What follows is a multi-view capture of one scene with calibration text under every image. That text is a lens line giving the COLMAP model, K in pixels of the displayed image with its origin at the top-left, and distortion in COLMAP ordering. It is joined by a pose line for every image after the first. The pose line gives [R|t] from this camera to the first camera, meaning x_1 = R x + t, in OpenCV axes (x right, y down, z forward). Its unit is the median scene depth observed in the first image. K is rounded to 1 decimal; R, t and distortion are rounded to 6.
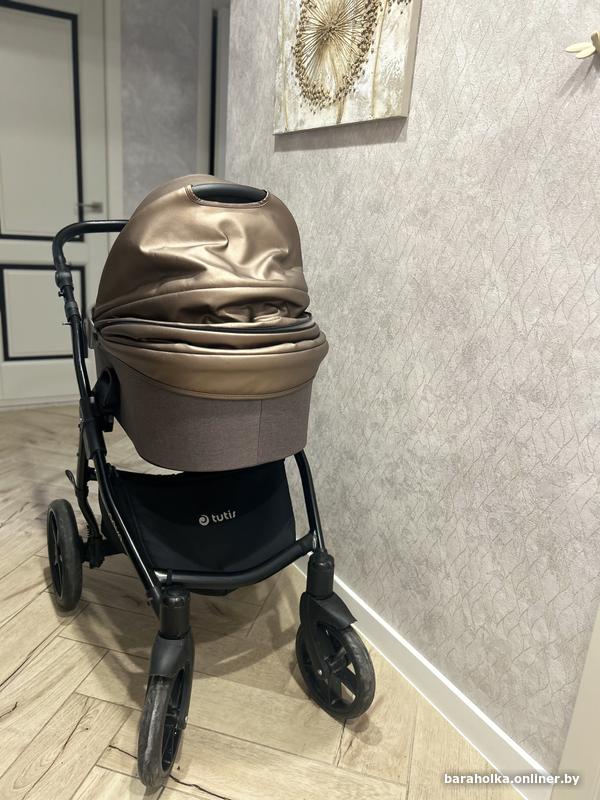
lens RADIAL K [[607.7, 0, 302.0], [0, 607.7, 396.8], [0, 0, 1]] dist [0.000569, -0.004985]
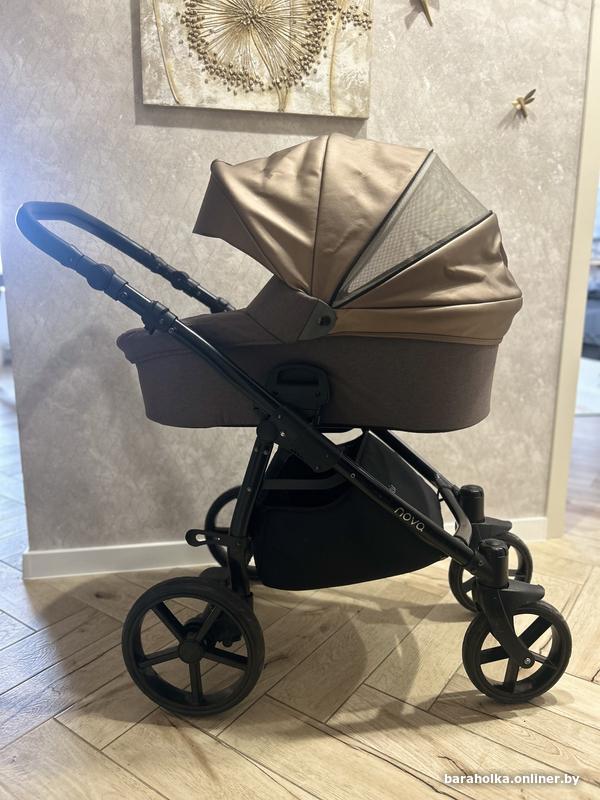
lens RADIAL K [[607.7, 0, 300.6], [0, 607.7, 403.1], [0, 0, 1]] dist [0.000569, -0.004985]
pose [[0.358241, -0.248532, 0.899942, -1.059809], [0.277255, 0.948754, 0.151645, -0.122341], [-0.891512, 0.195188, 0.408789, 0.664768]]
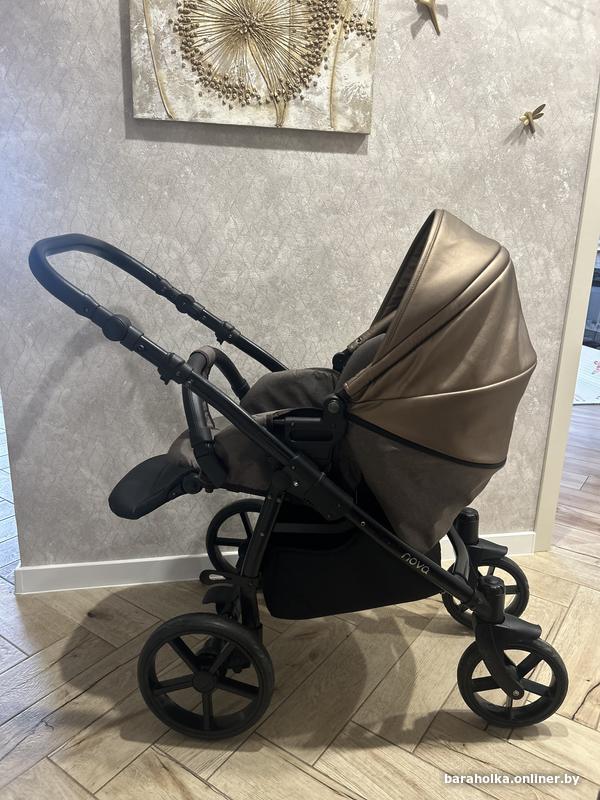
lens RADIAL K [[607.7, 0, 300.5], [0, 607.7, 402.0], [0, 0, 1]] dist [0.000569, -0.004985]
pose [[0.352904, -0.308674, 0.883277, -1.011596], [0.258980, 0.939359, 0.224800, -0.247075], [-0.899104, 0.149418, 0.411444, 0.647668]]
